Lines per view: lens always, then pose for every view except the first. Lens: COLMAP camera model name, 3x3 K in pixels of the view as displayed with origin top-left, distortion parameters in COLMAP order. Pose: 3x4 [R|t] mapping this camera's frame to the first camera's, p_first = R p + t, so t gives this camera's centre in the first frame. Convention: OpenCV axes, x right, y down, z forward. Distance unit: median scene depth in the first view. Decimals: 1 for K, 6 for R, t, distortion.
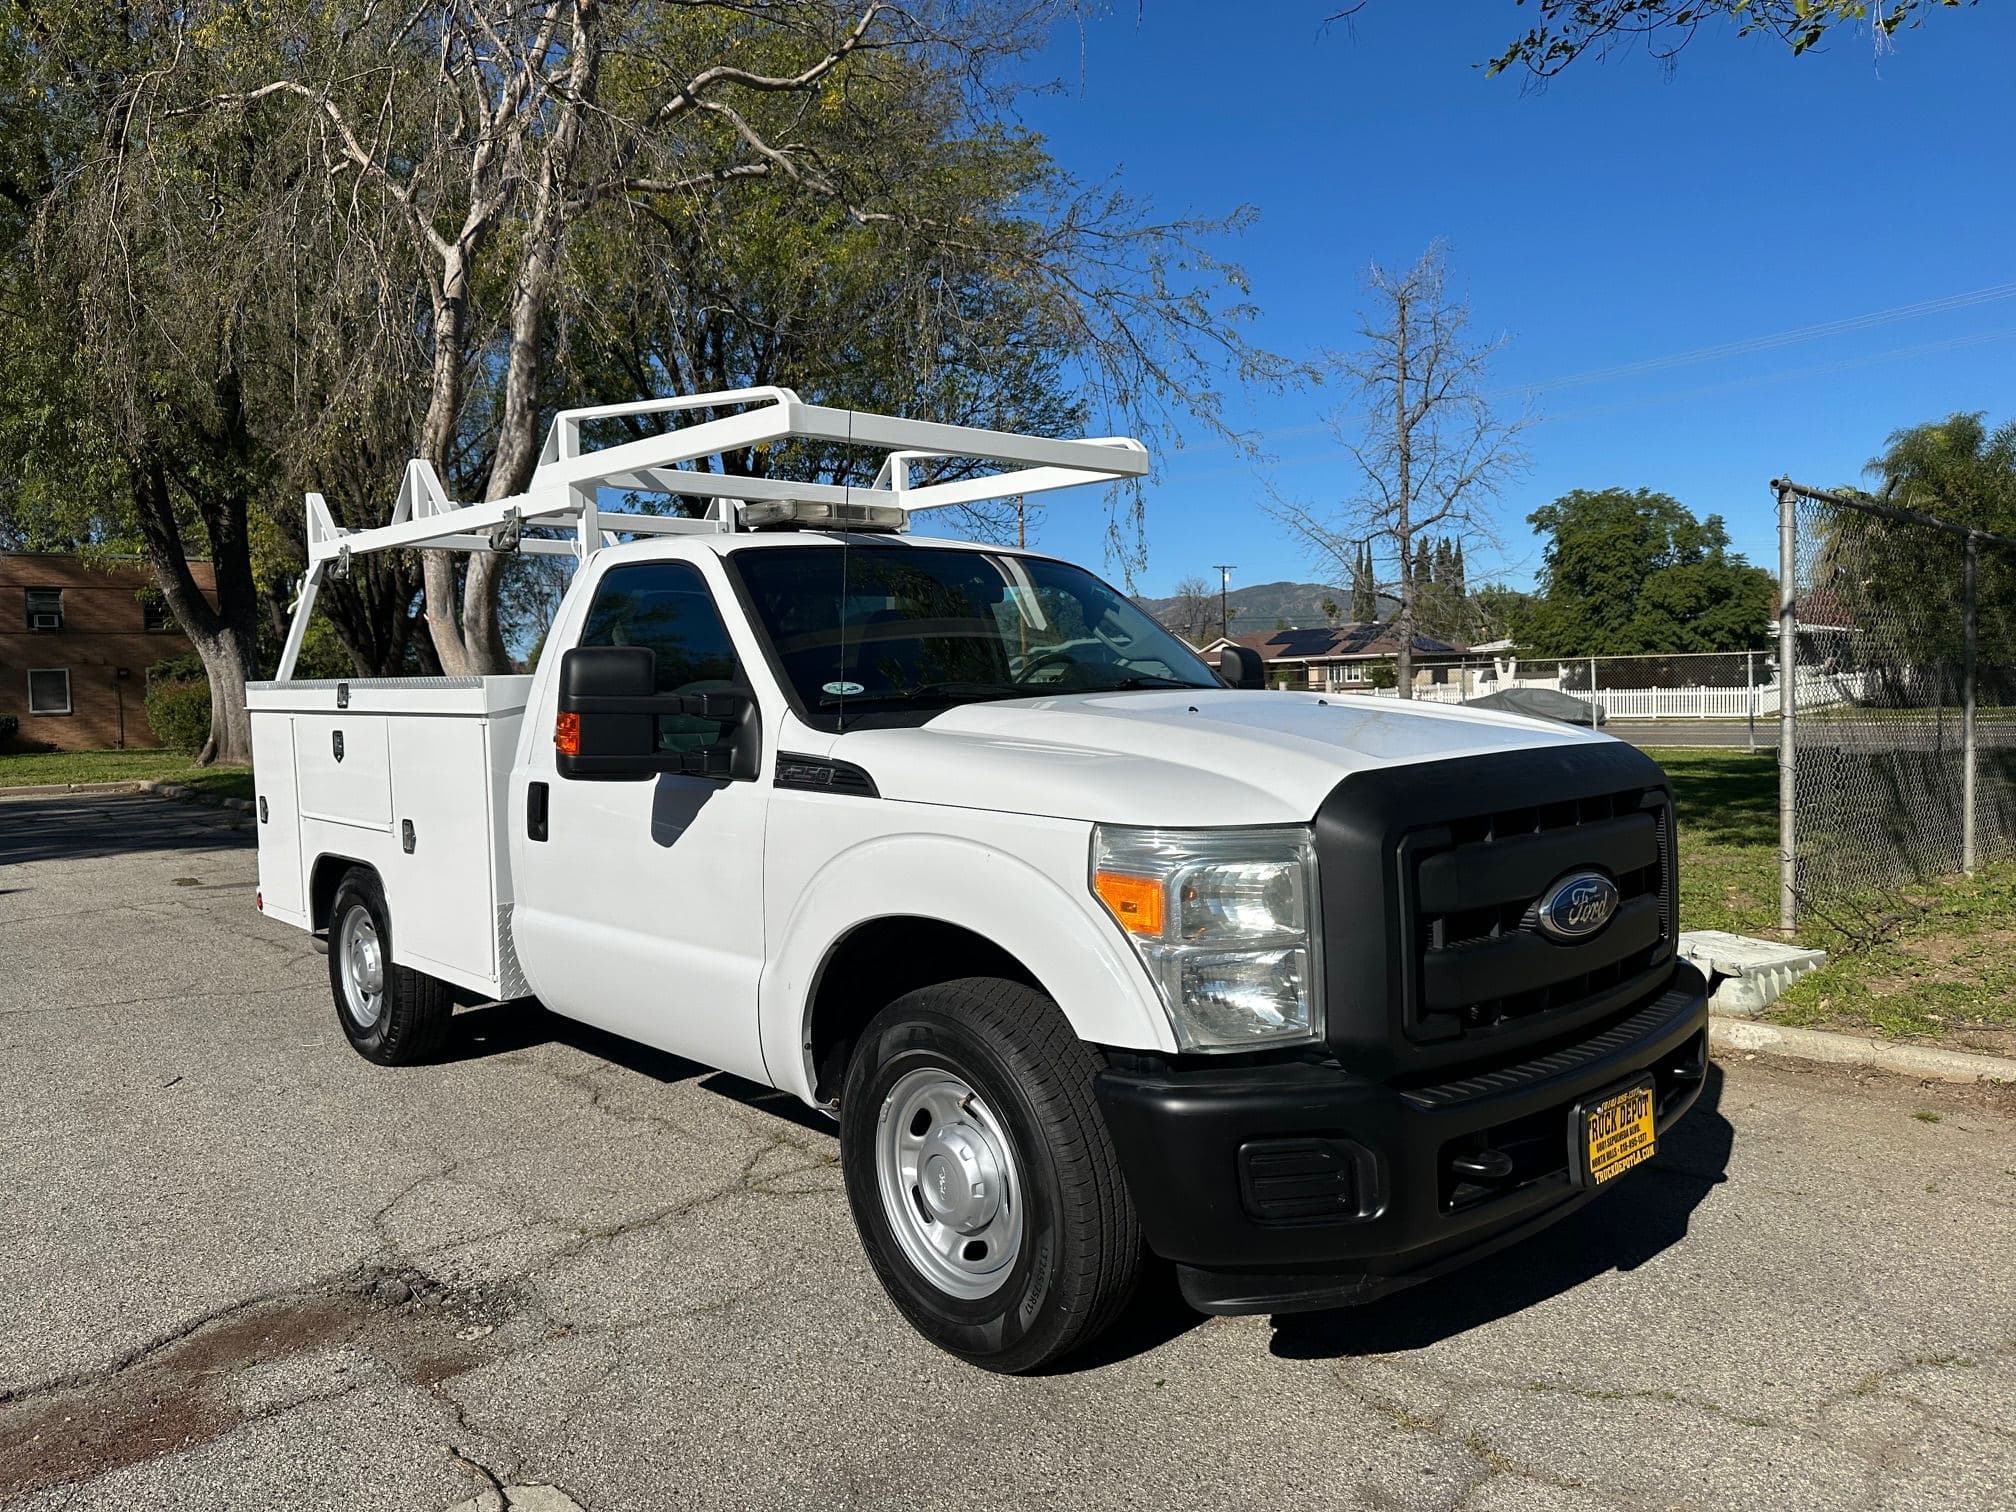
lens RADIAL K [[1404.4, 0, 1009.6], [0, 1404.4, 740.5], [0, 0, 1]] dist [0.066567, -0.083994]
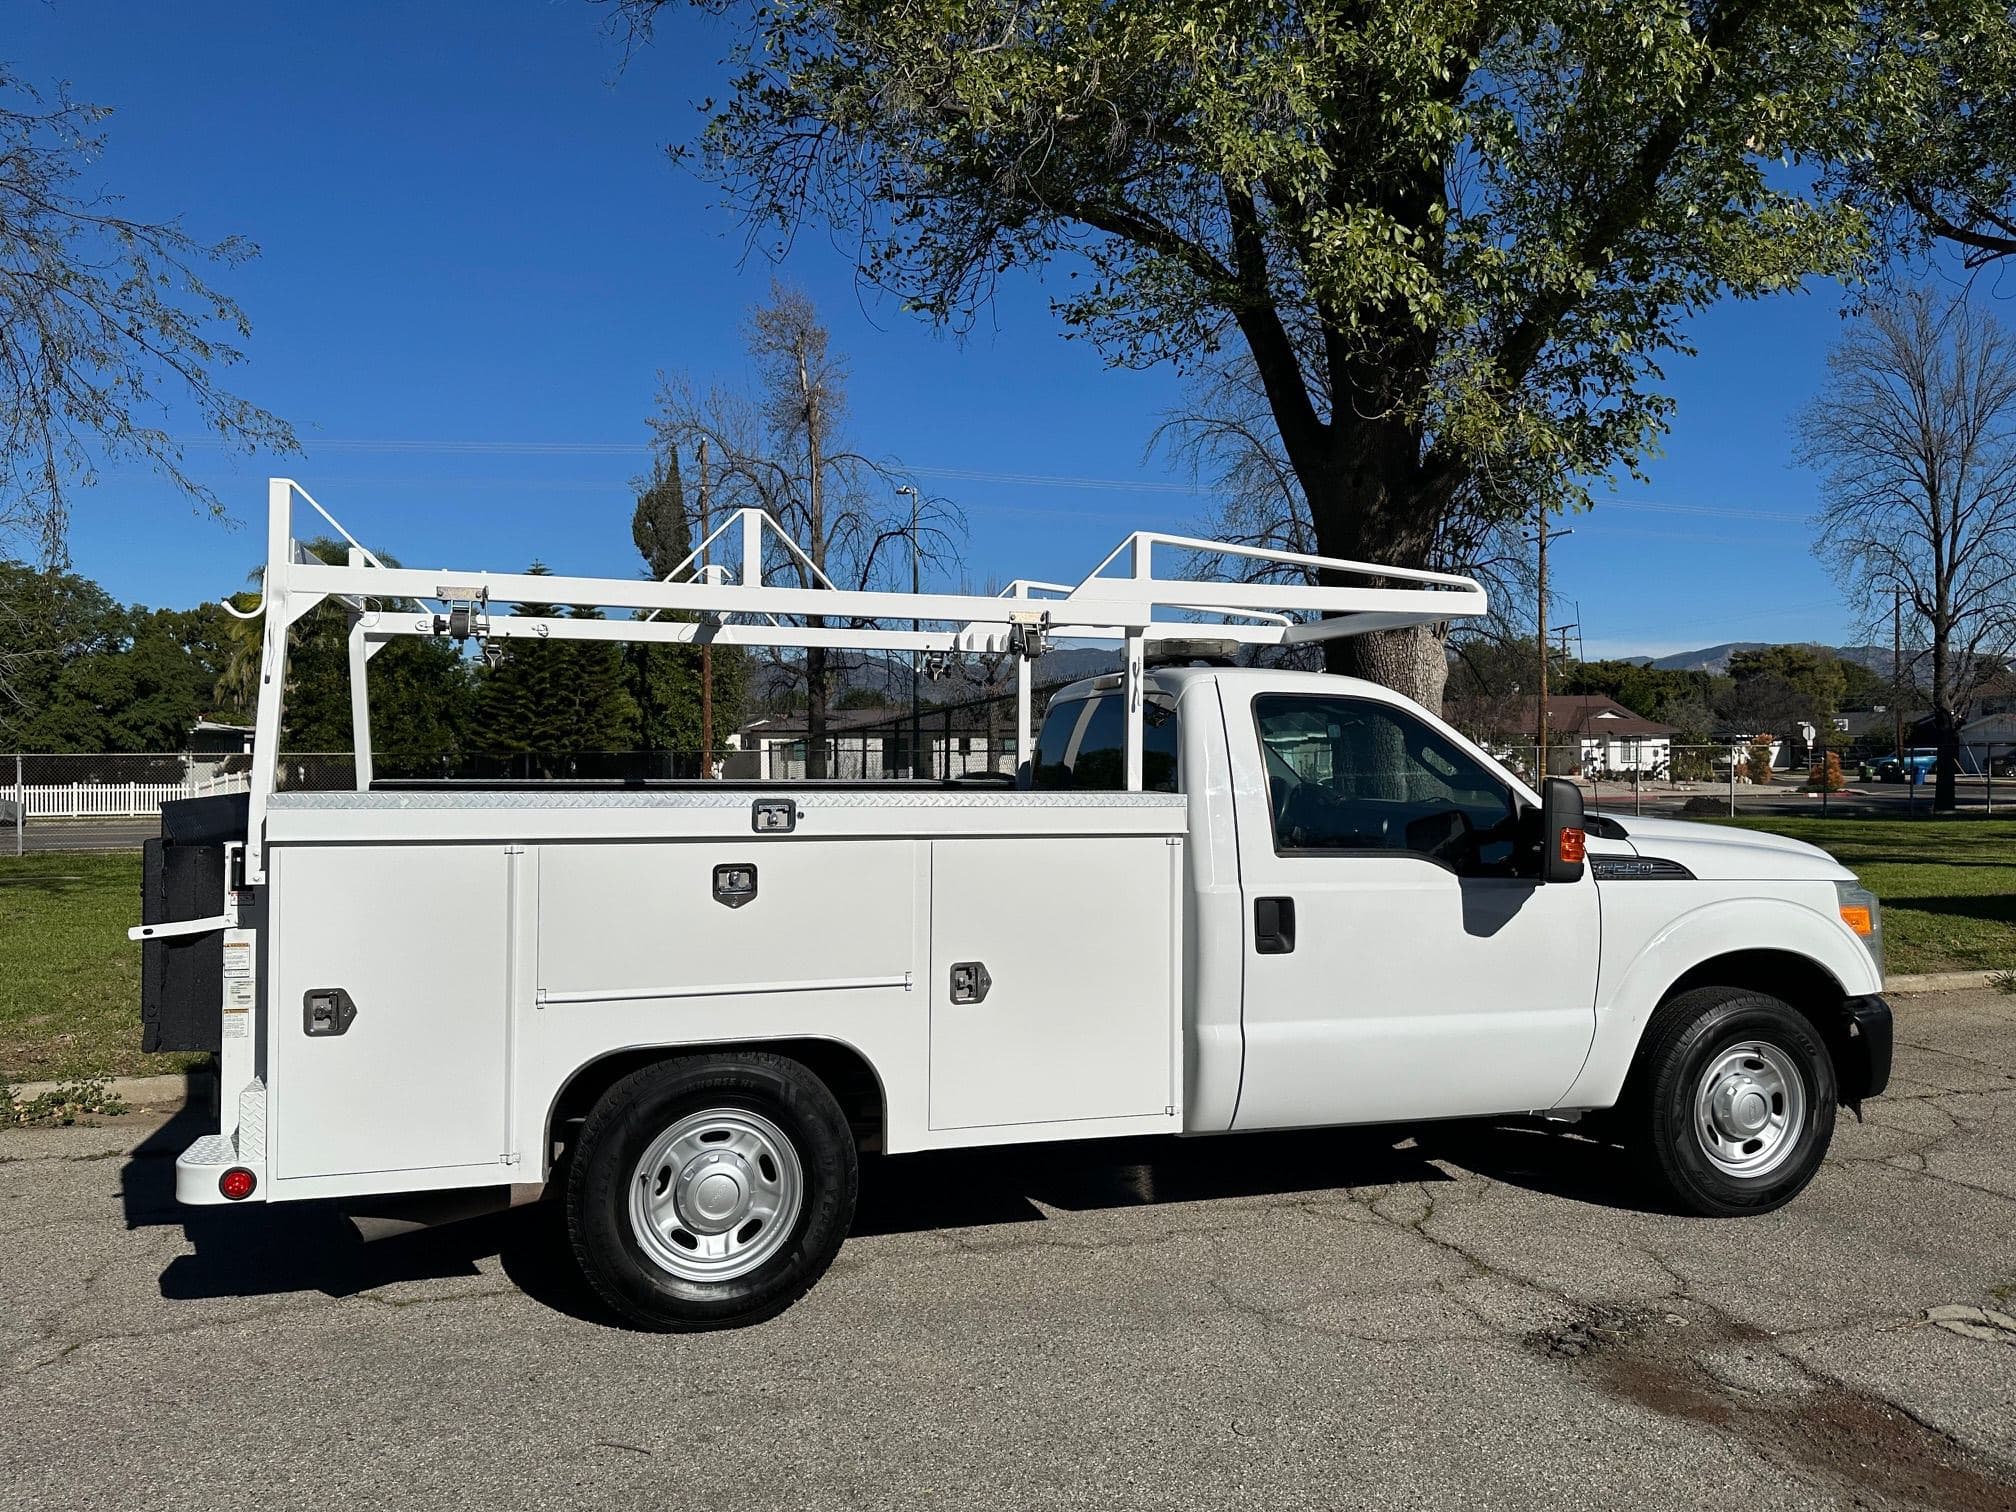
lens RADIAL K [[1390.6, 0, 1009.6], [0, 1390.6, 733.6], [0, 0, 1]] dist [0.098419, -0.135843]
pose [[0.455117, 0.038718, 0.889590, -1.239571], [0.025776, 0.998063, -0.056627, -0.035002], [-0.890059, 0.048702, 0.453237, 0.645750]]
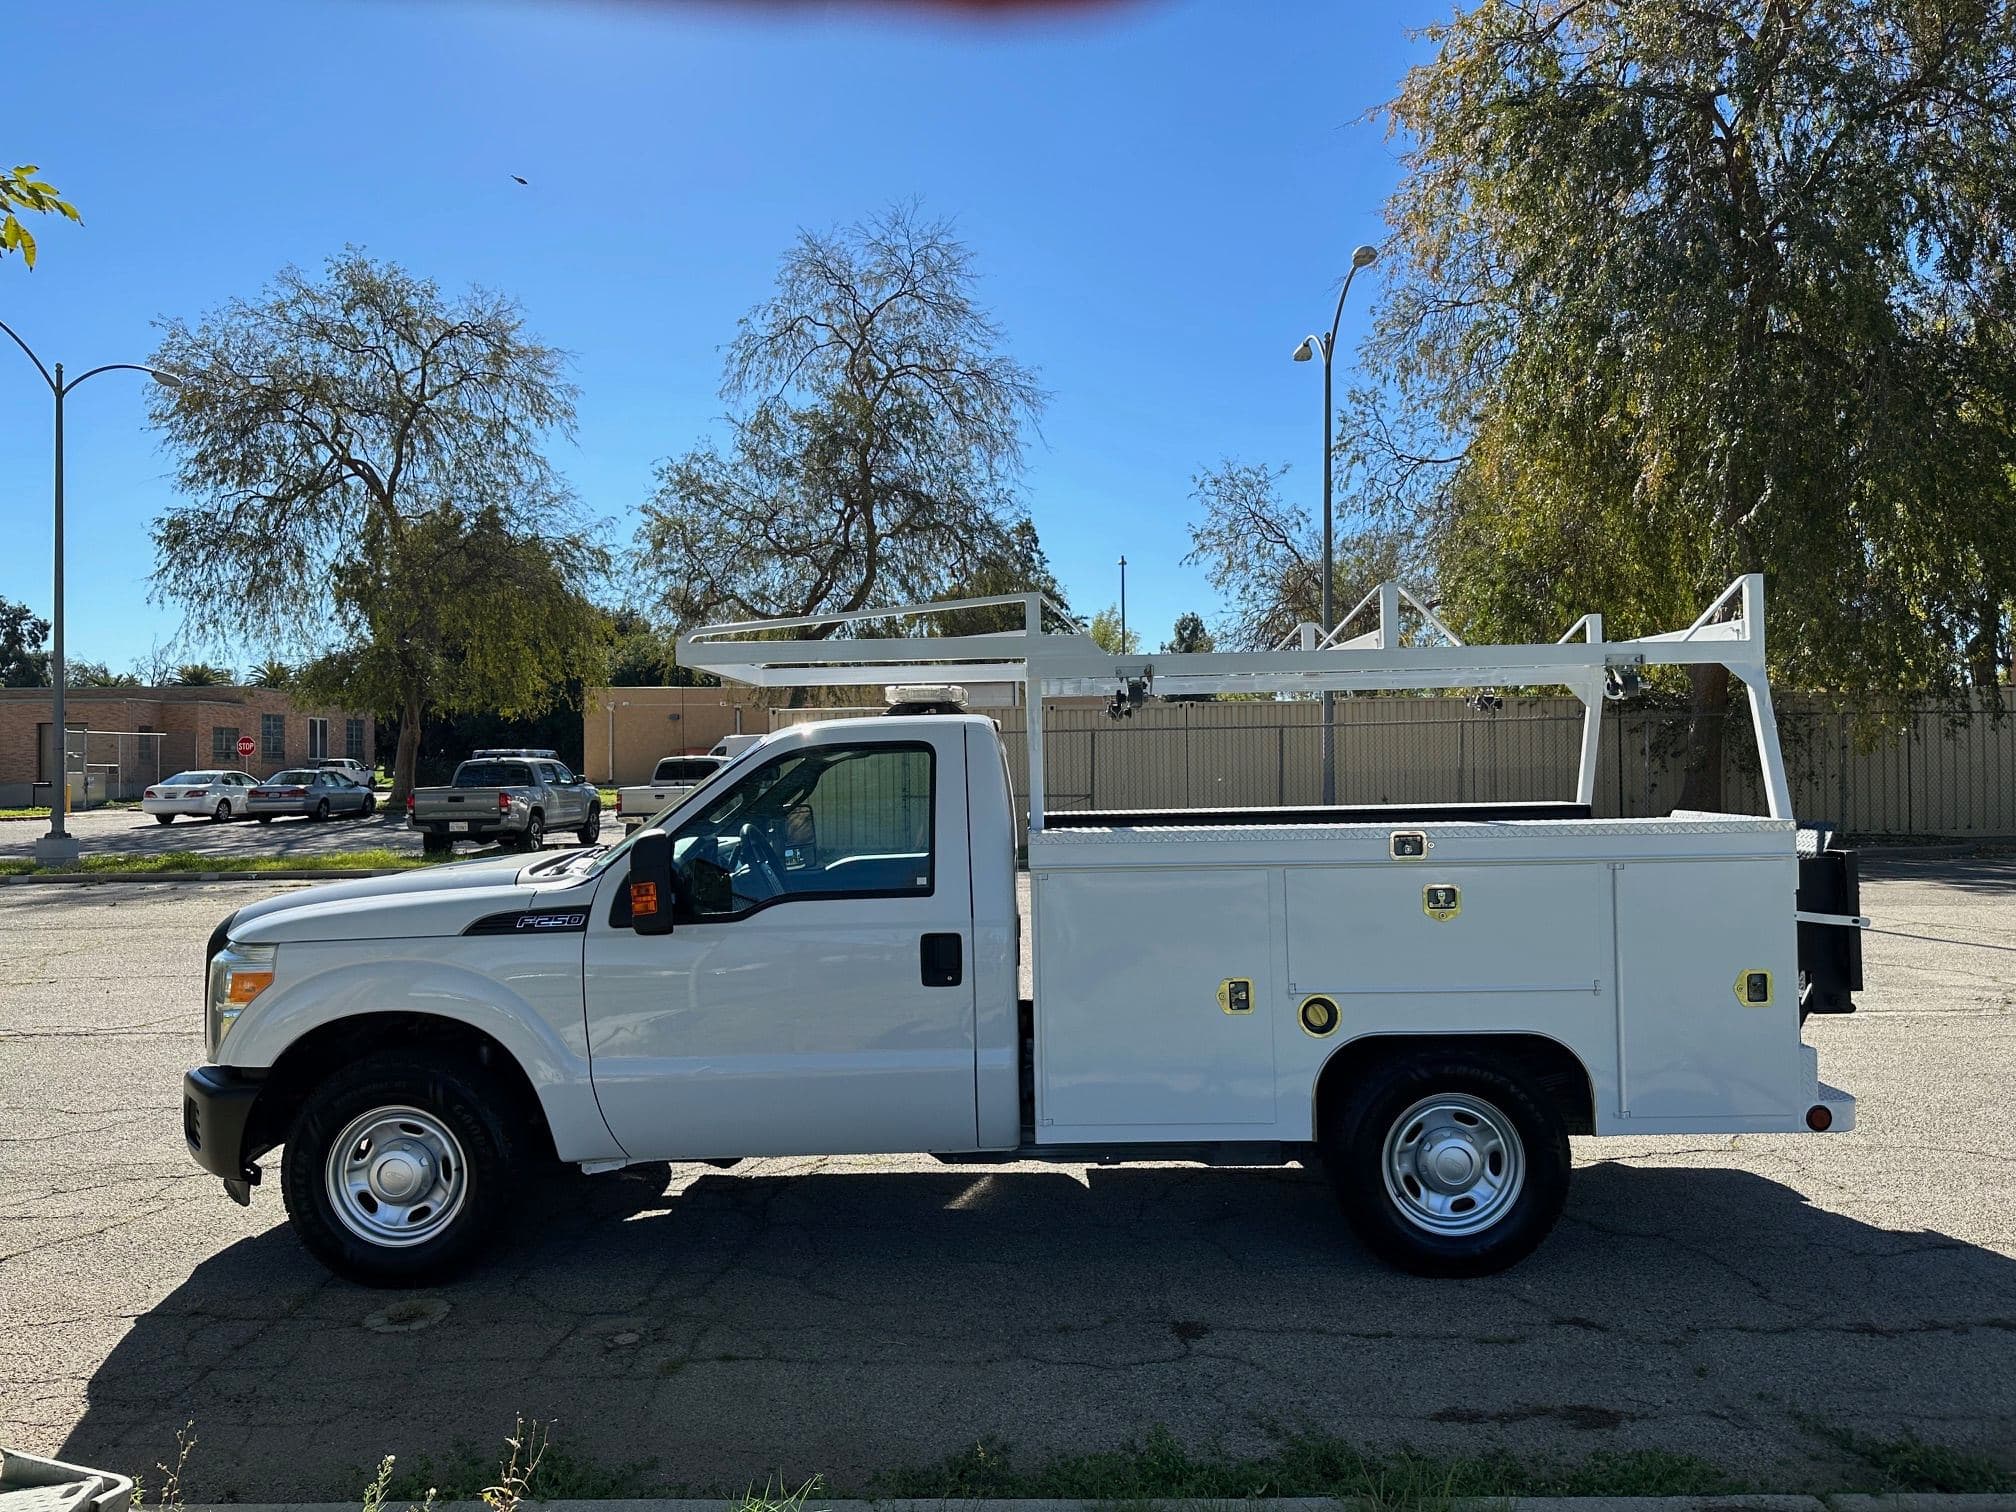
lens RADIAL K [[1400.8, 0, 989.7], [0, 1400.8, 749.6], [0, 0, 1]] dist [0.098397, -0.145036]
pose [[-0.702885, 0.029923, -0.710674, 0.702707], [0.004103, 0.999269, 0.038016, -0.166044], [0.711292, 0.023805, -0.702493, 1.964388]]
